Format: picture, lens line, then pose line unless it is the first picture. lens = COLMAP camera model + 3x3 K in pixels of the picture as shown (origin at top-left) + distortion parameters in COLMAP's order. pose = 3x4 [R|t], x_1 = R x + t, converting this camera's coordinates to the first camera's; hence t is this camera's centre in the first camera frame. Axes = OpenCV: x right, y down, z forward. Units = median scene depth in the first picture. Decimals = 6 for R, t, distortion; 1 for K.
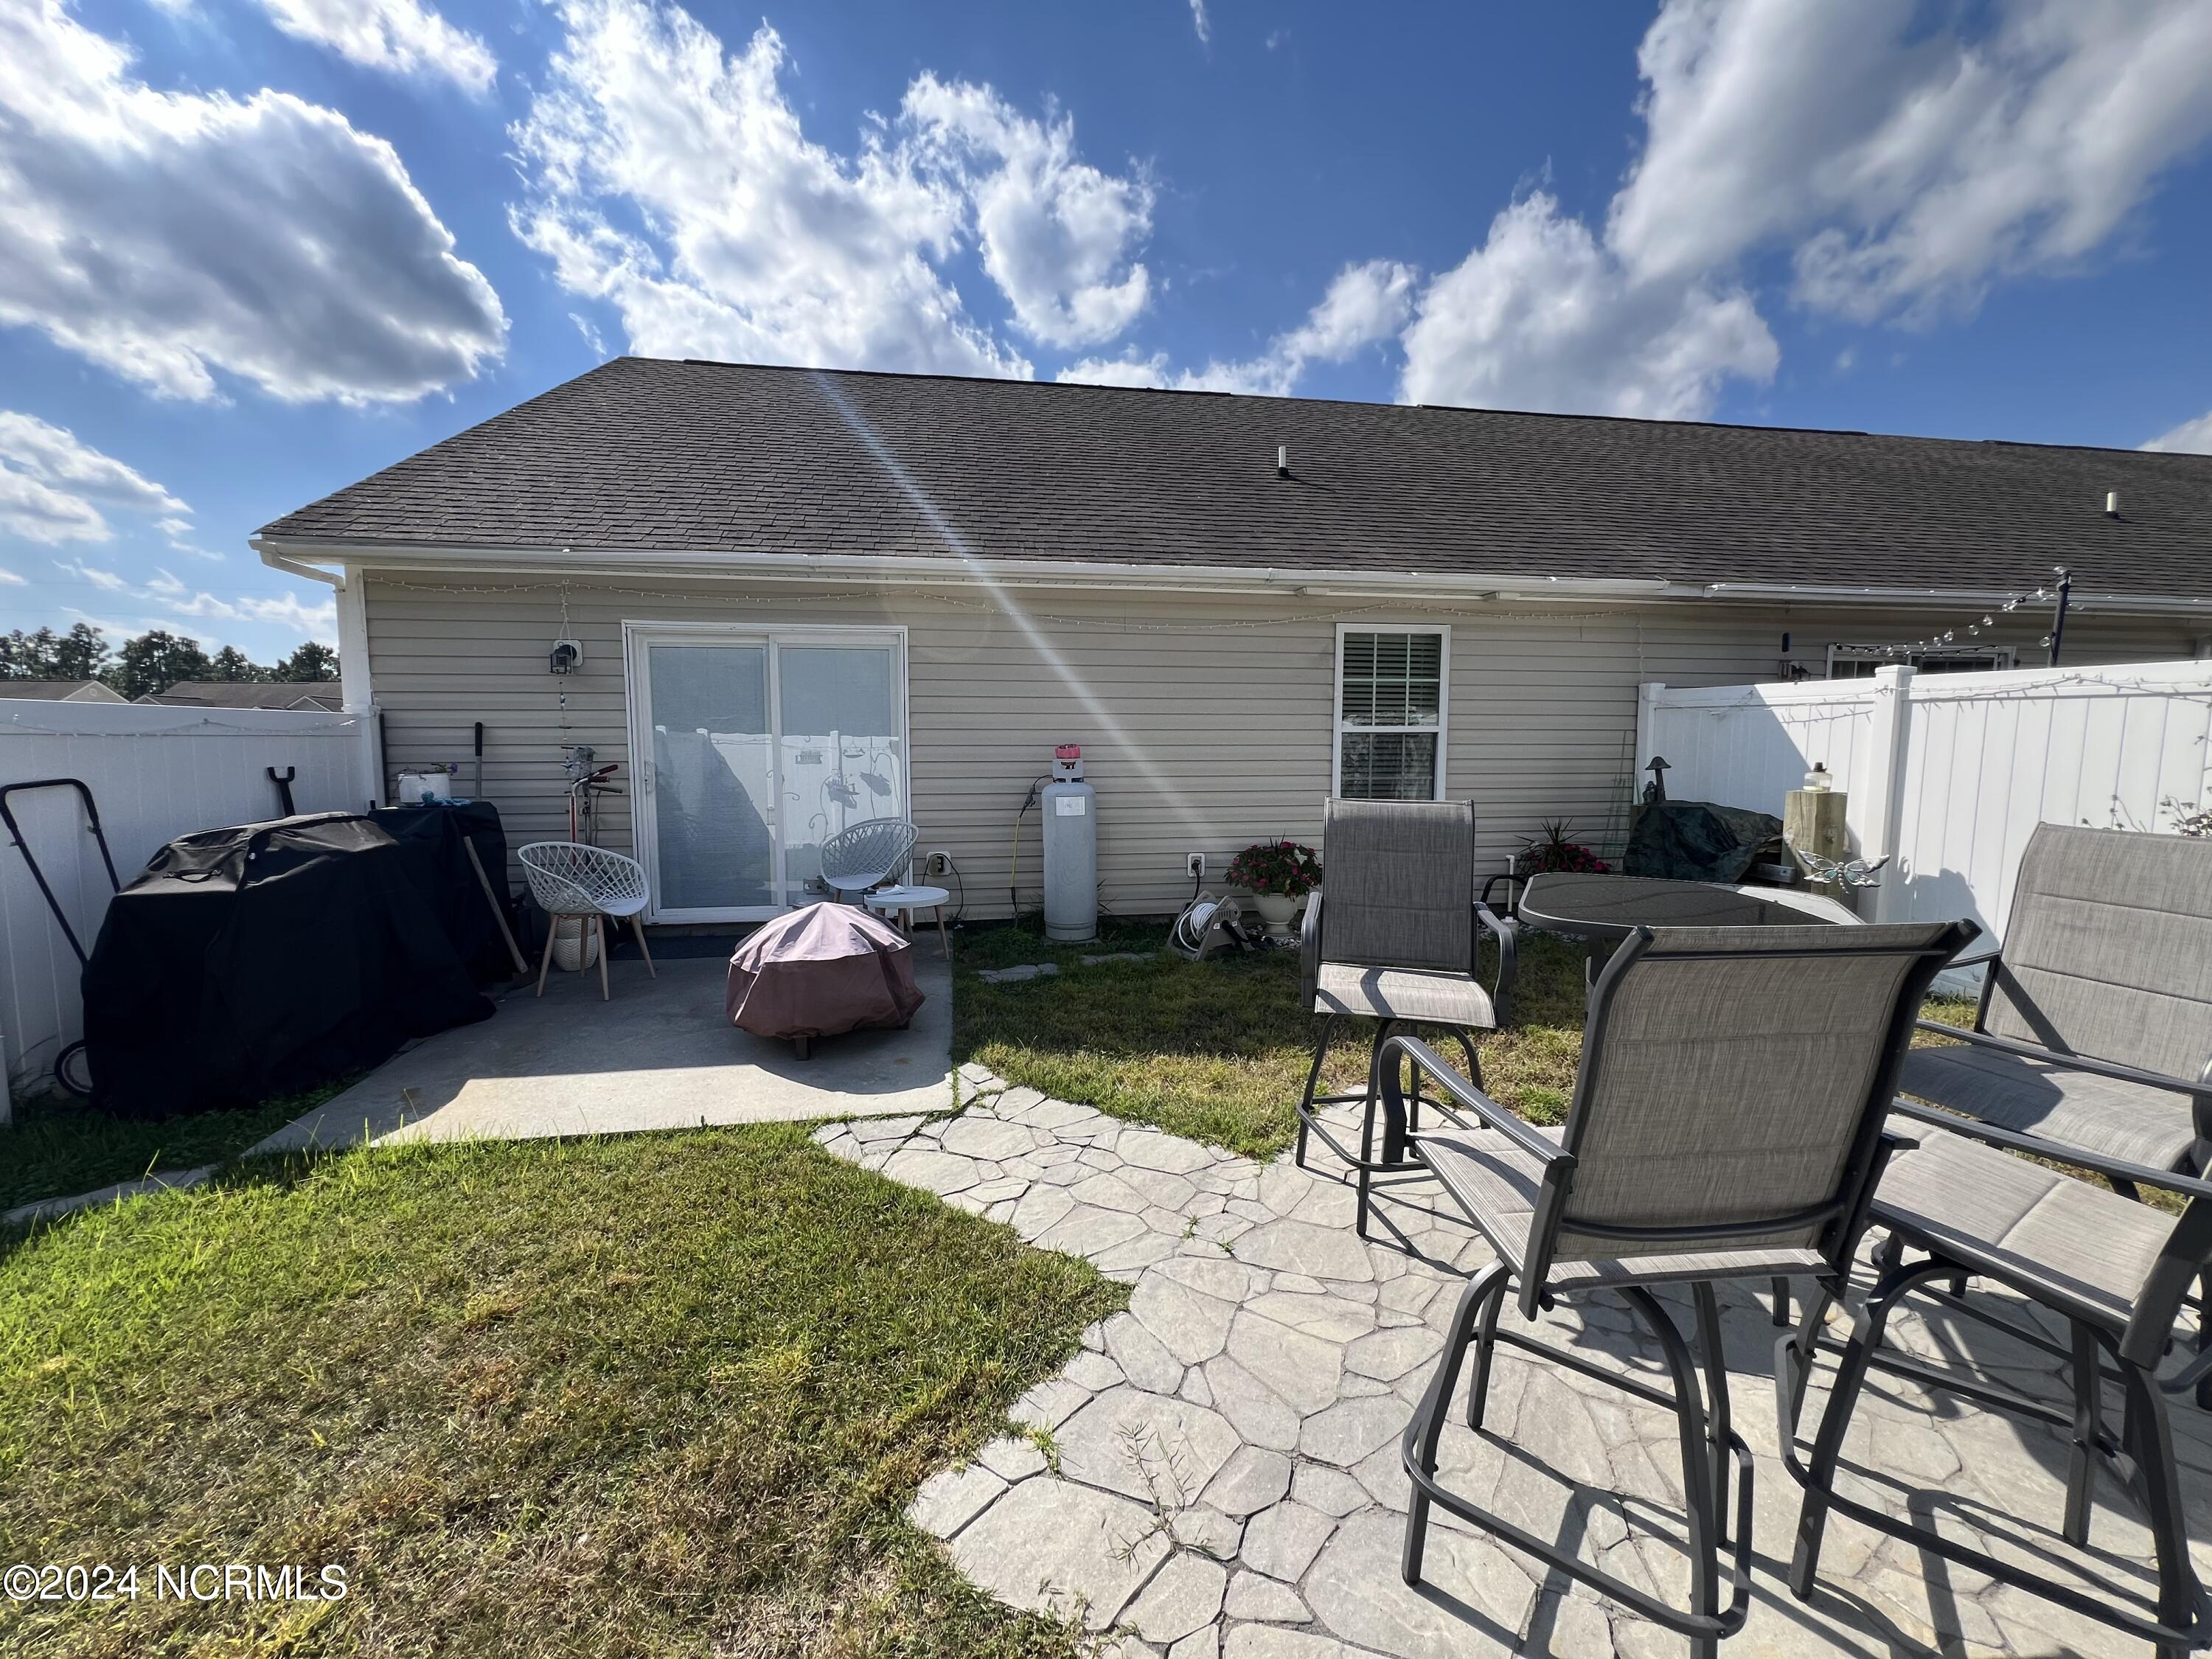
lens RADIAL K [[882.6, 0, 1101.8], [0, 882.6, 840.1], [0, 0, 1]] dist [-0.005018, 0.000732]
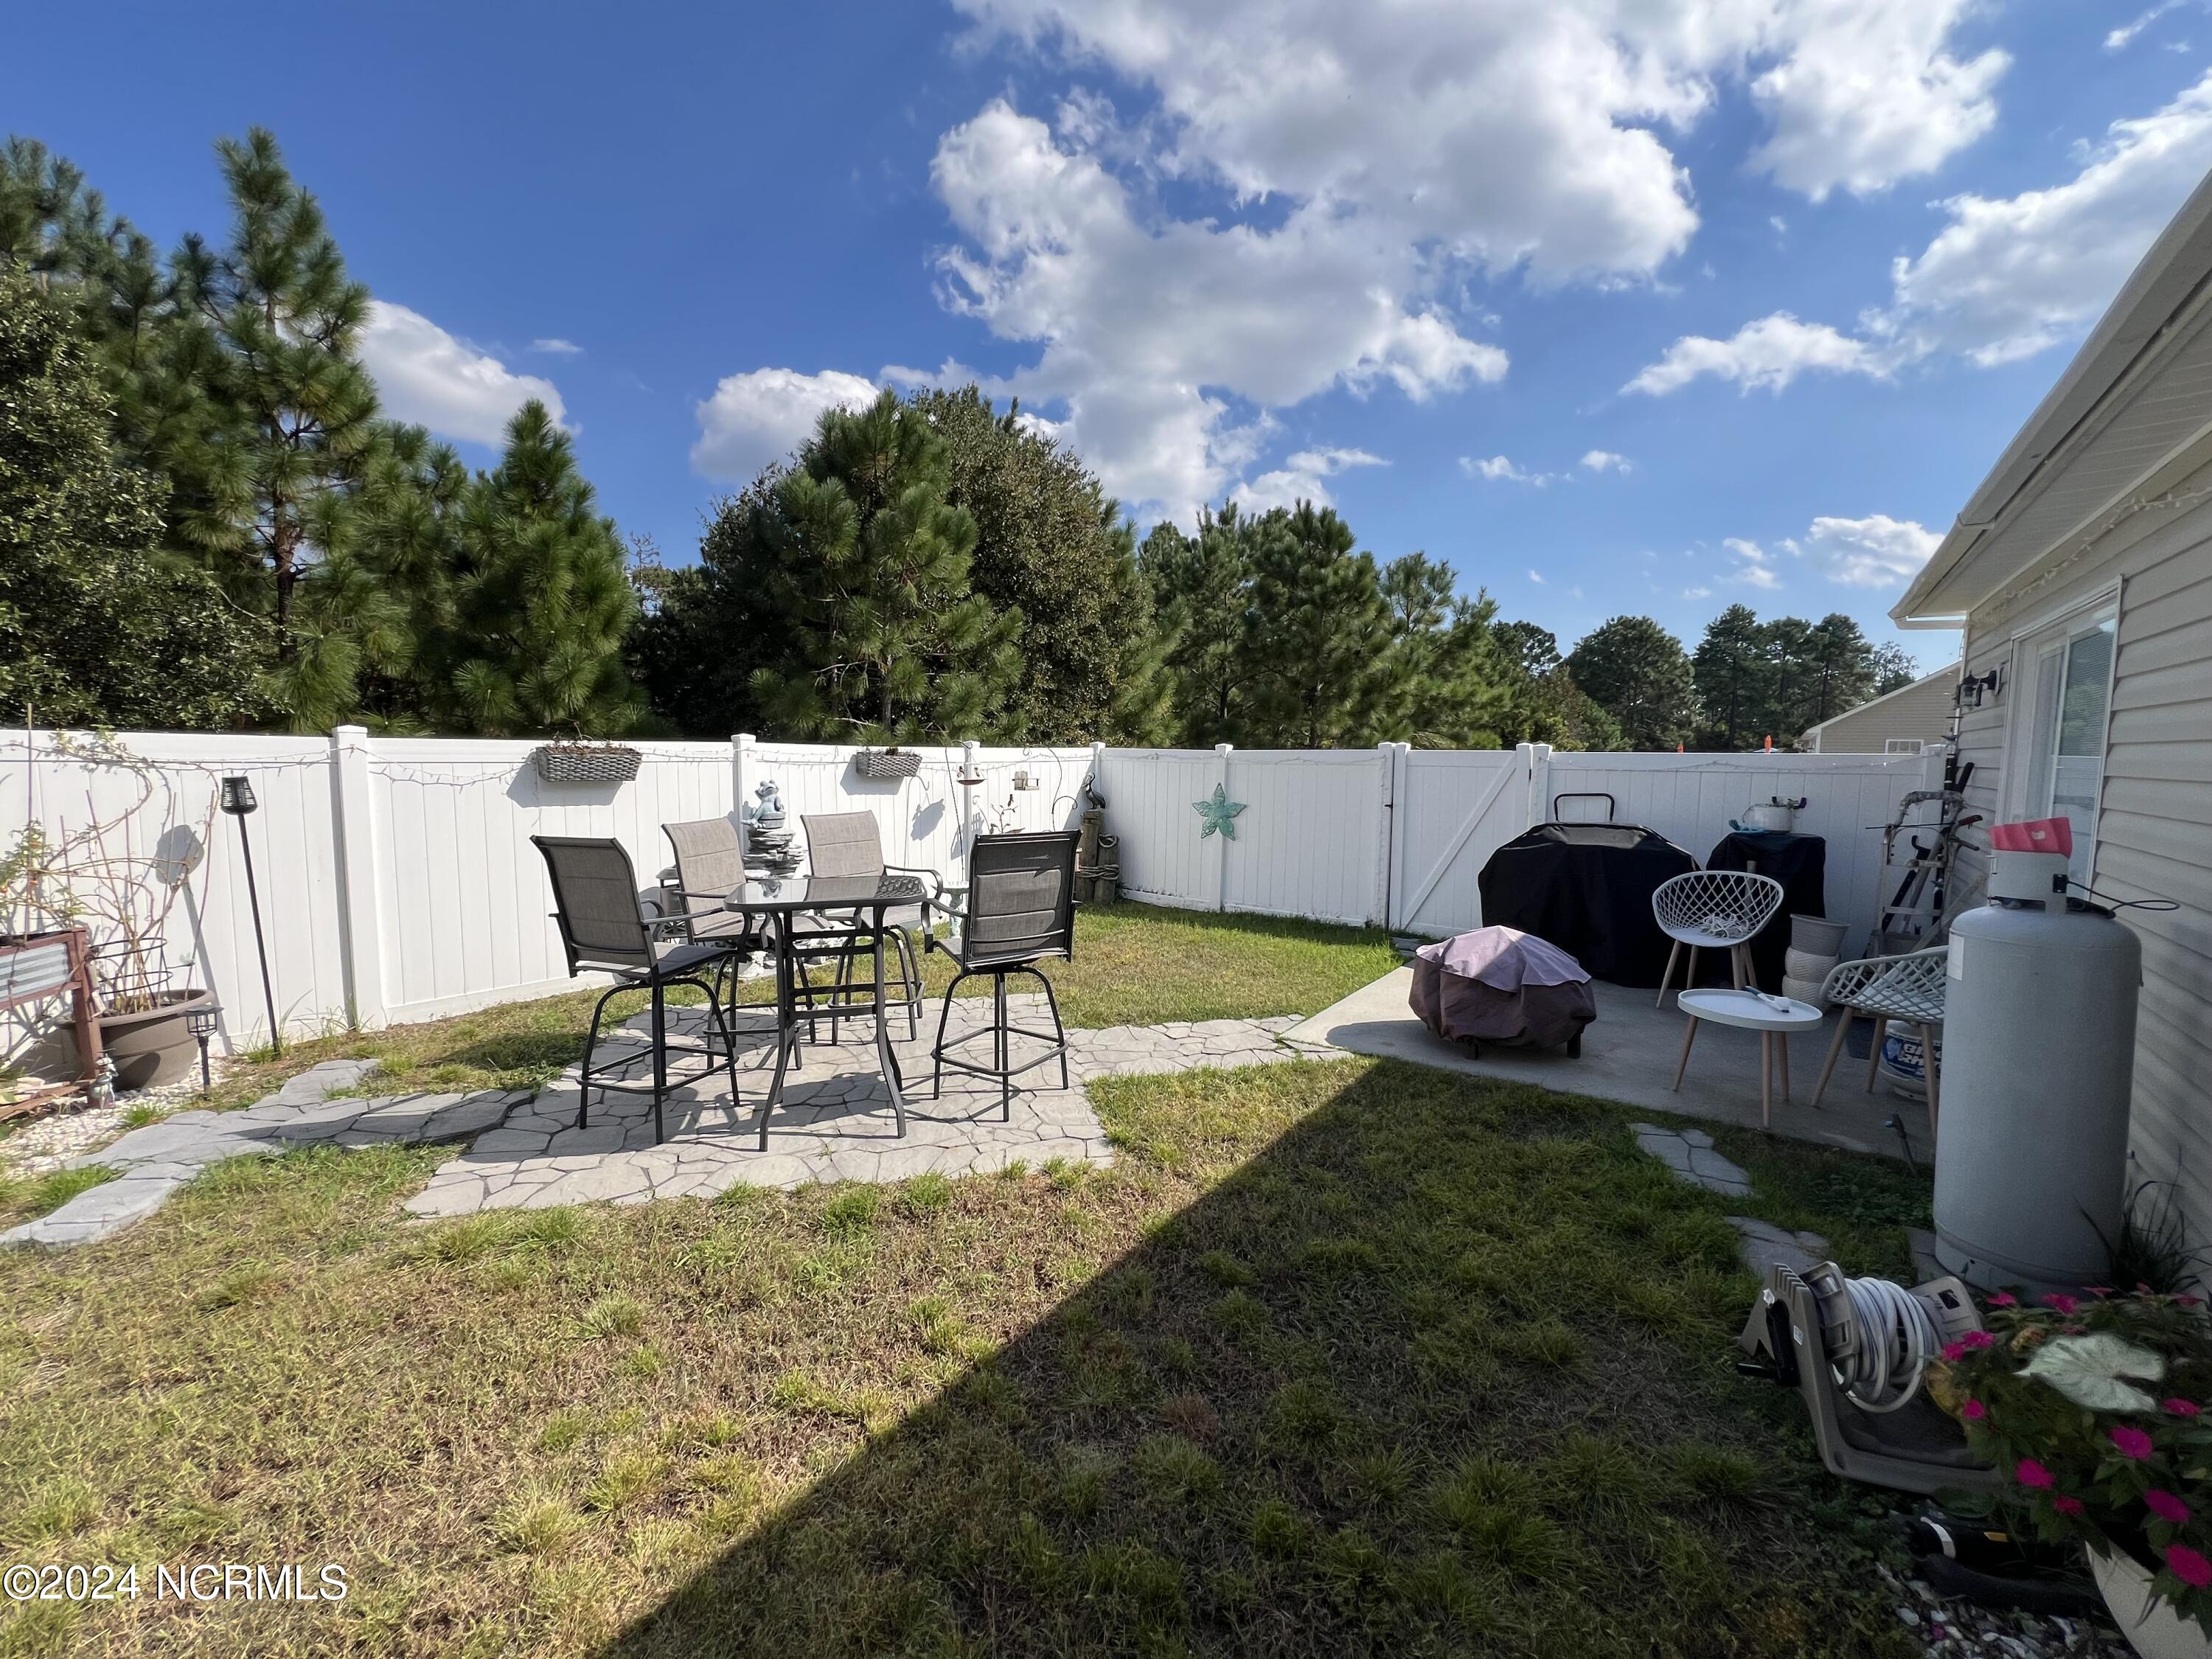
lens RADIAL K [[882.6, 0, 1096.8], [0, 882.6, 823.4], [0, 0, 1]] dist [-0.005018, 0.000732]
pose [[-0.721889, 0.050864, -0.690137, 0.888435], [-0.085351, 0.983136, 0.161736, -0.211738], [0.686725, 0.175659, -0.705374, 1.529462]]
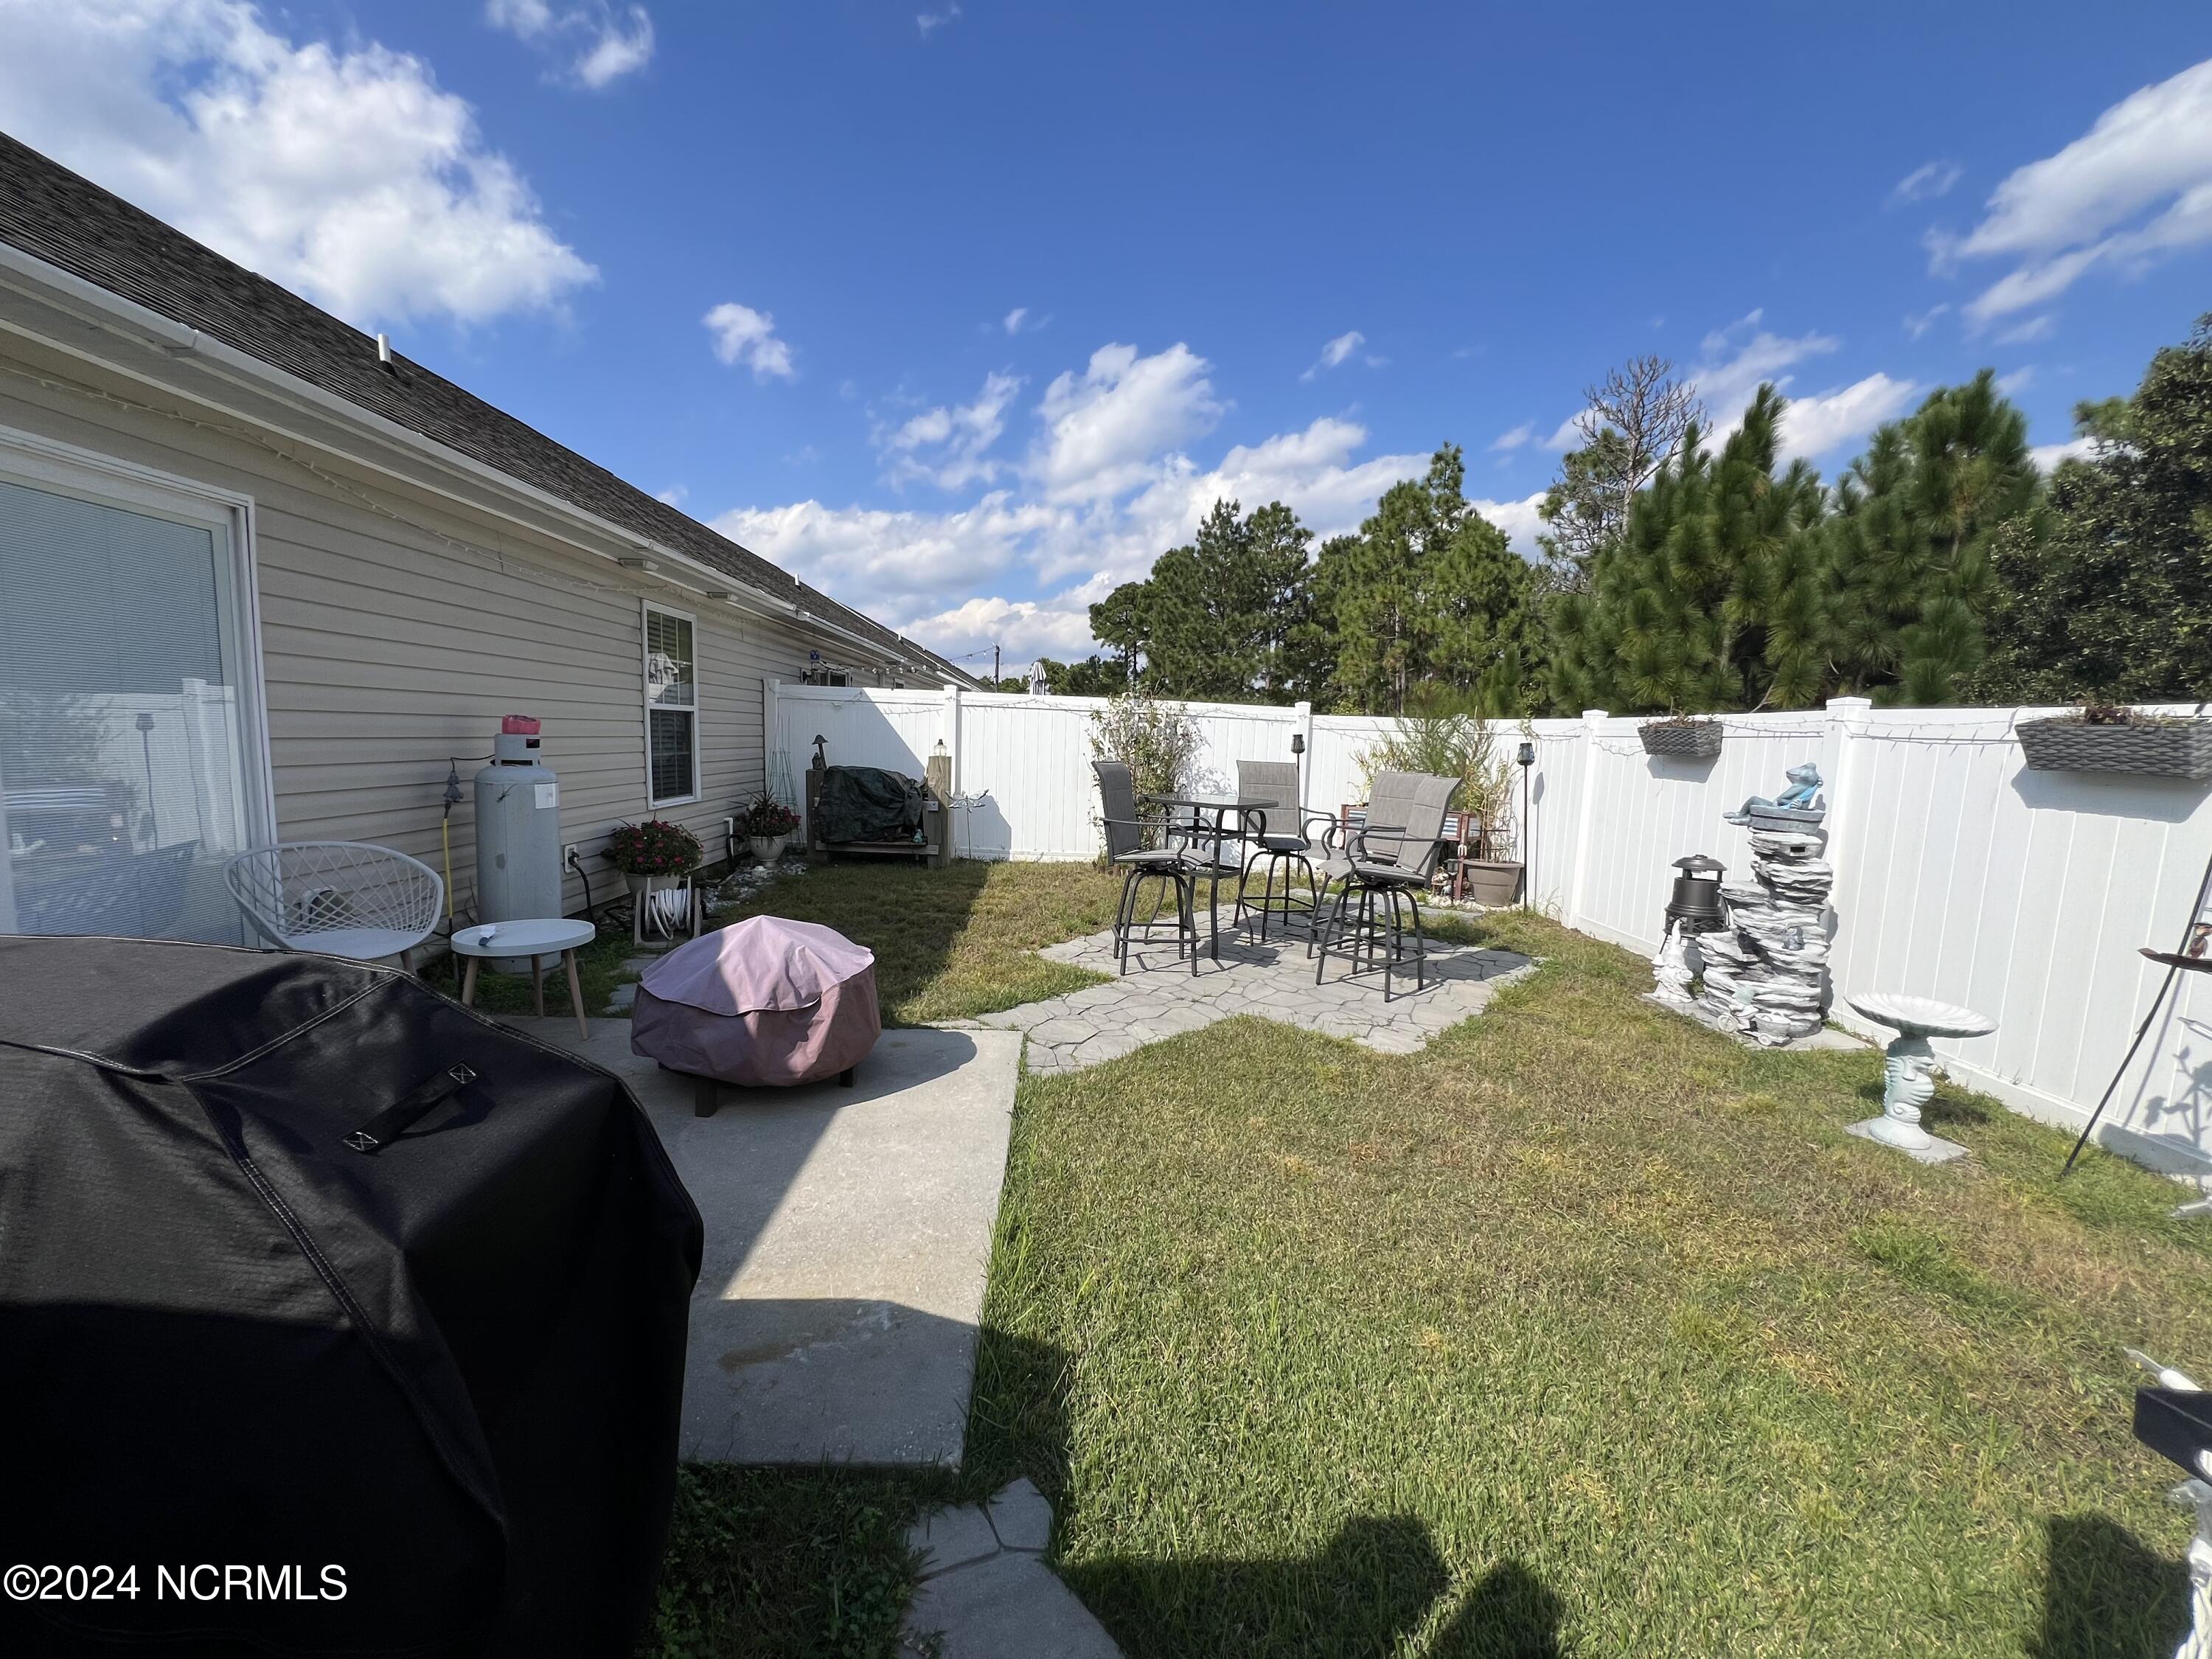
lens RADIAL K [[882.6, 0, 1090.9], [0, 882.6, 842.5], [0, 0, 1]] dist [-0.005018, 0.000732]
pose [[0.129120, -0.115543, 0.984875, -1.141833], [0.083530, 0.990926, 0.105302, -0.058649], [-0.988105, 0.068670, 0.137600, 0.636733]]
